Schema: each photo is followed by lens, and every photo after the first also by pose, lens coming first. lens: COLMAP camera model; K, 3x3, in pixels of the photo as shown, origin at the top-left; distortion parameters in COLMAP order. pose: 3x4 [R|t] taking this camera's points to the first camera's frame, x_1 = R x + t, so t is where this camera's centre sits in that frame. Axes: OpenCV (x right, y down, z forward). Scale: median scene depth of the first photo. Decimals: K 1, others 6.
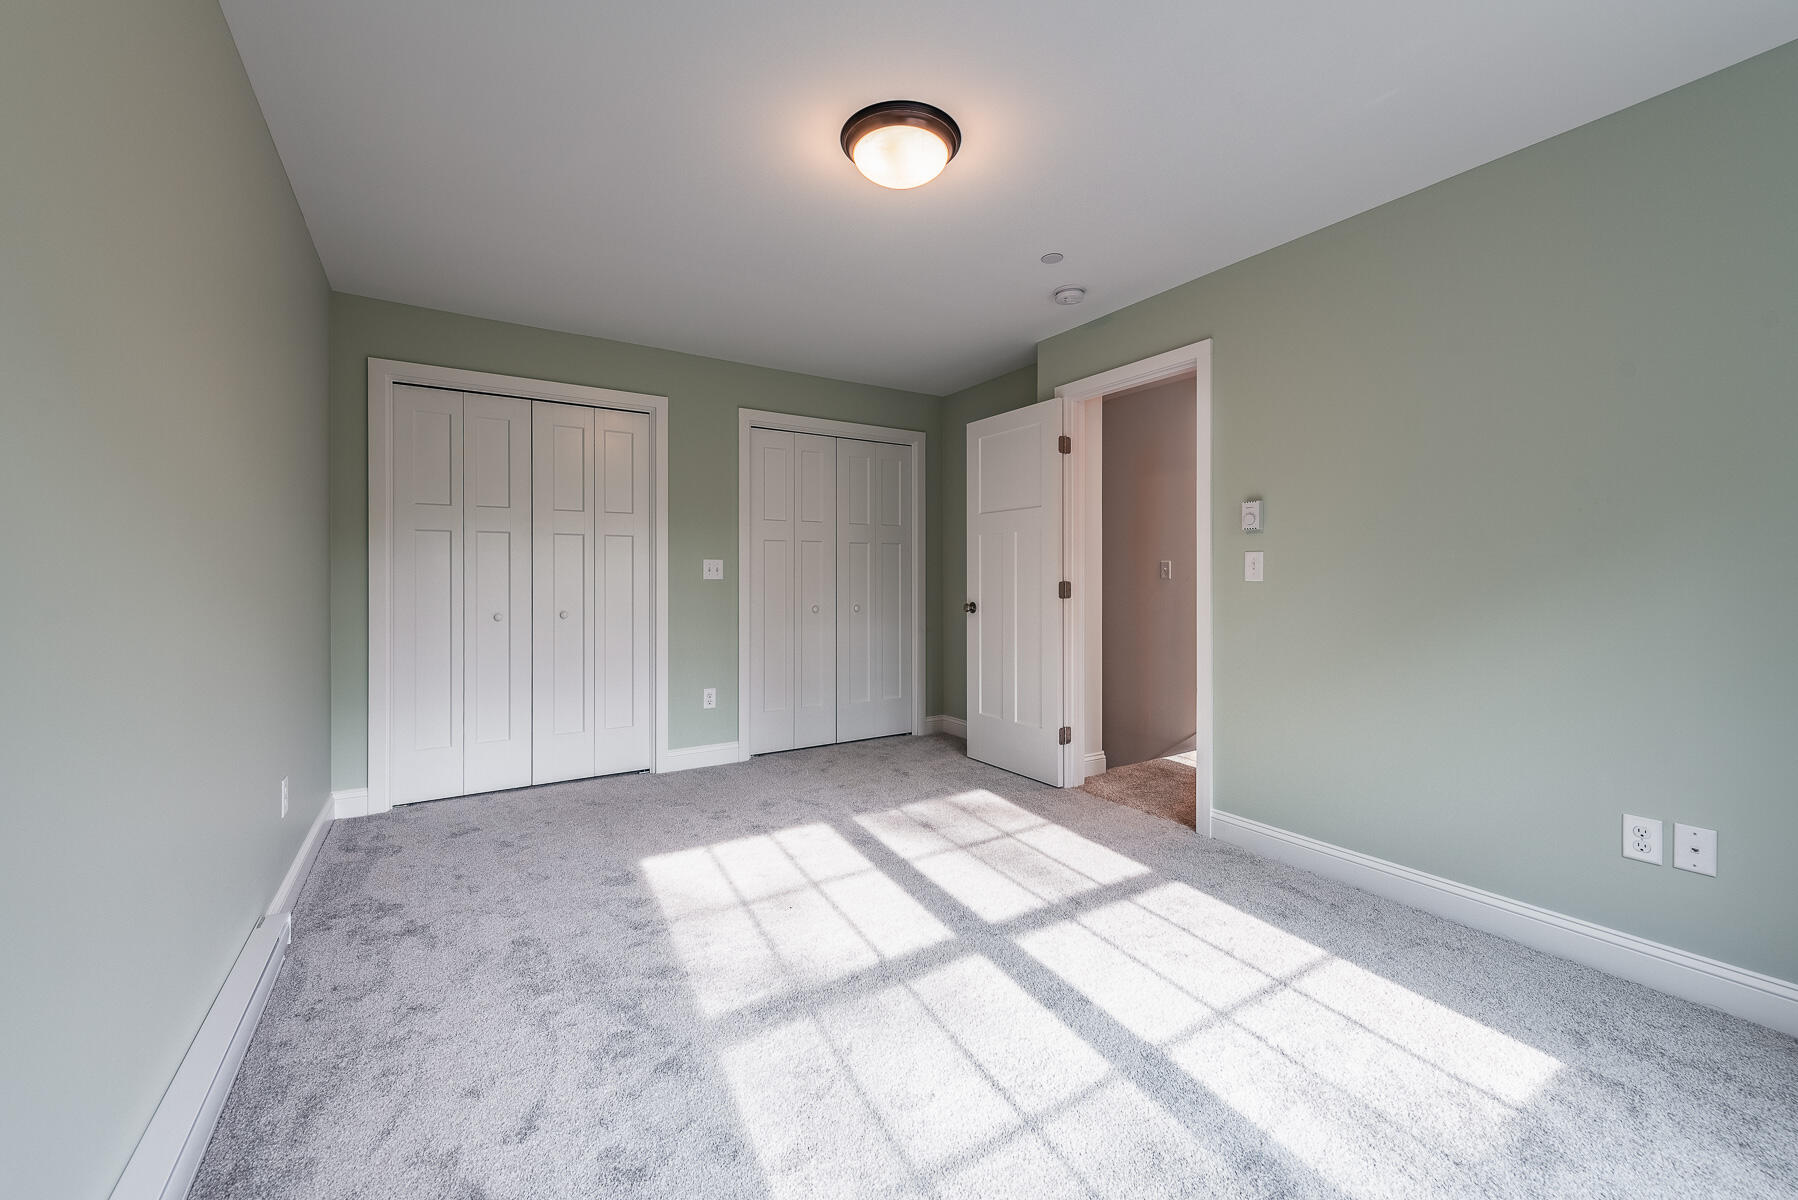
lens RADIAL K [[711.2, 0, 896.8], [0, 711.2, 570.5], [0, 0, 1]] dist [-0.000179, -0.000135]
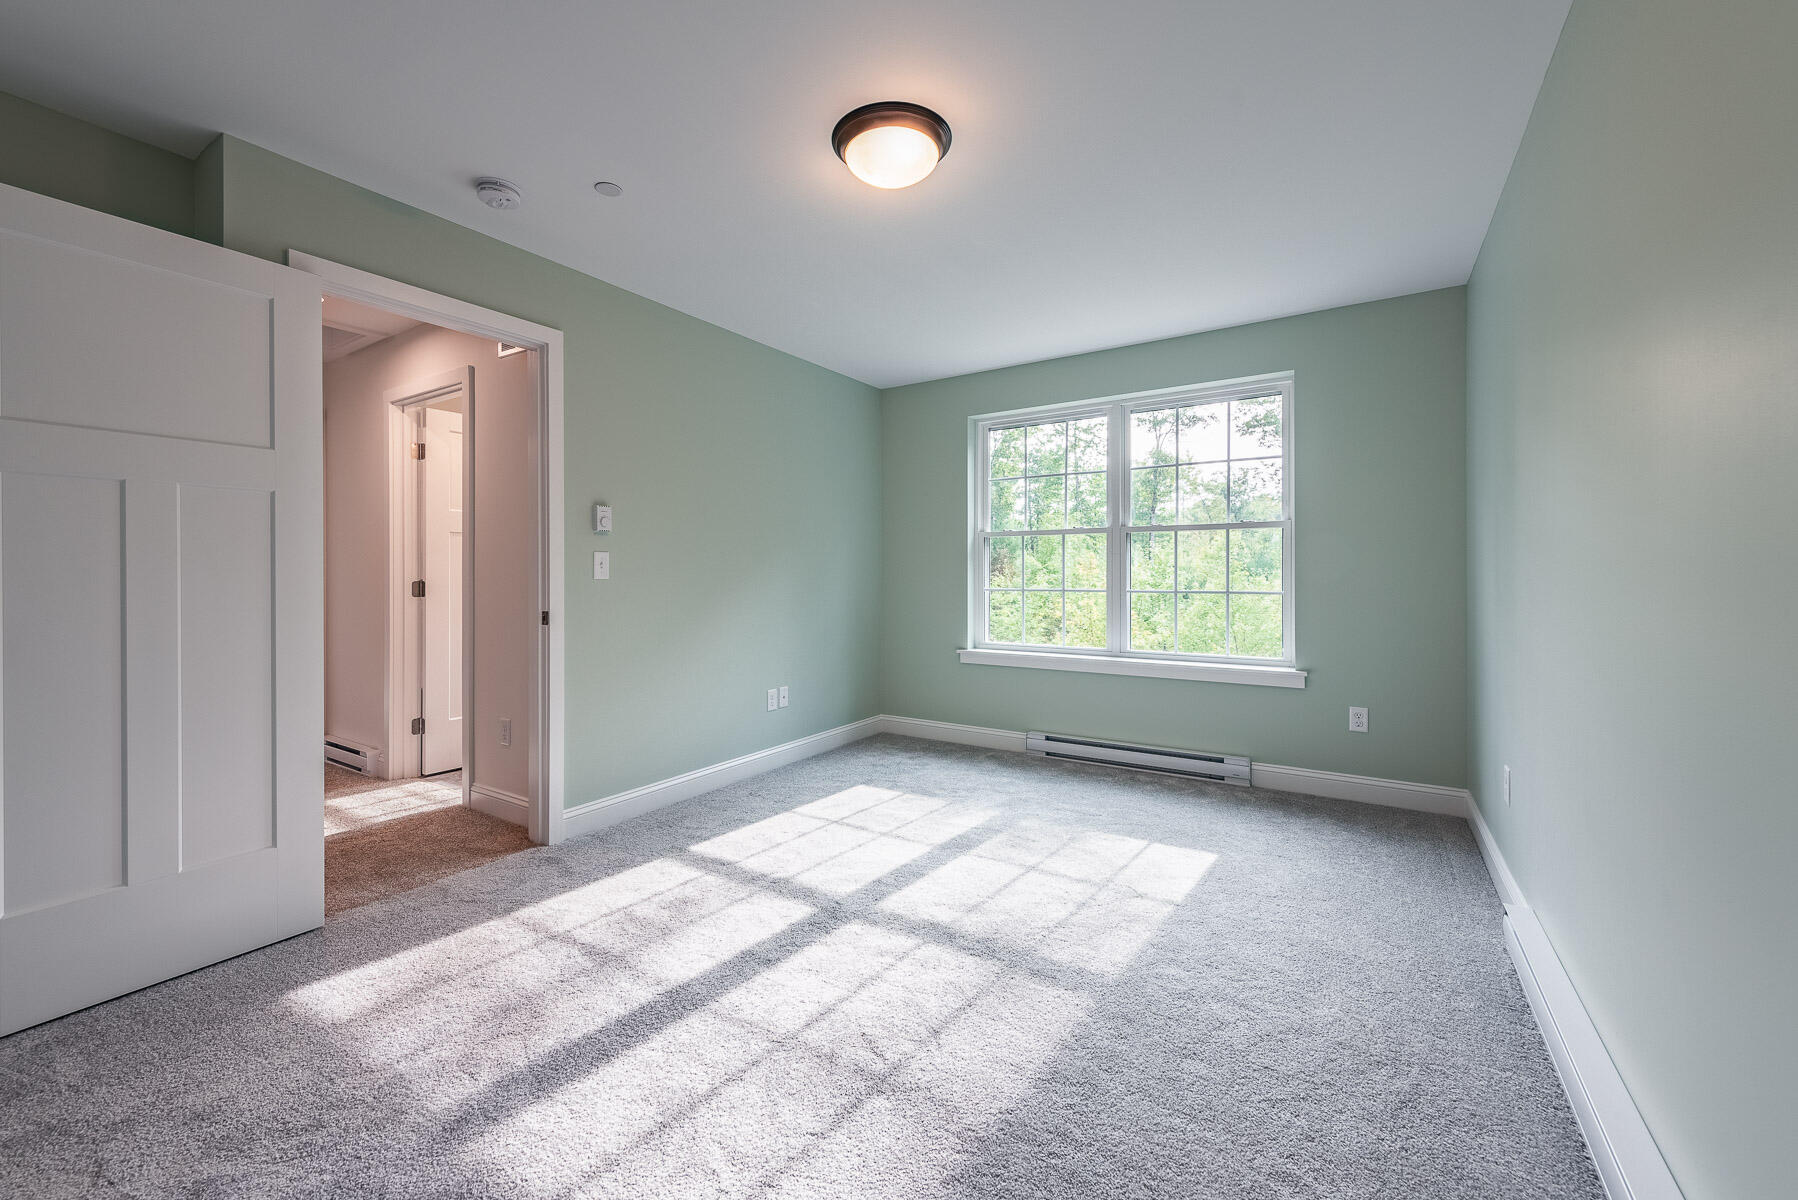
lens RADIAL K [[695.1, 0, 895.6], [0, 695.1, 581.6], [0, 0, 1]] dist [0.001479, 0.000010]
pose [[-0.415408, -0.007289, 0.909606, -0.782314], [-0.002985, 0.999973, 0.006650, 0.012921], [-0.909630, 0.000047, -0.415418, 1.242150]]
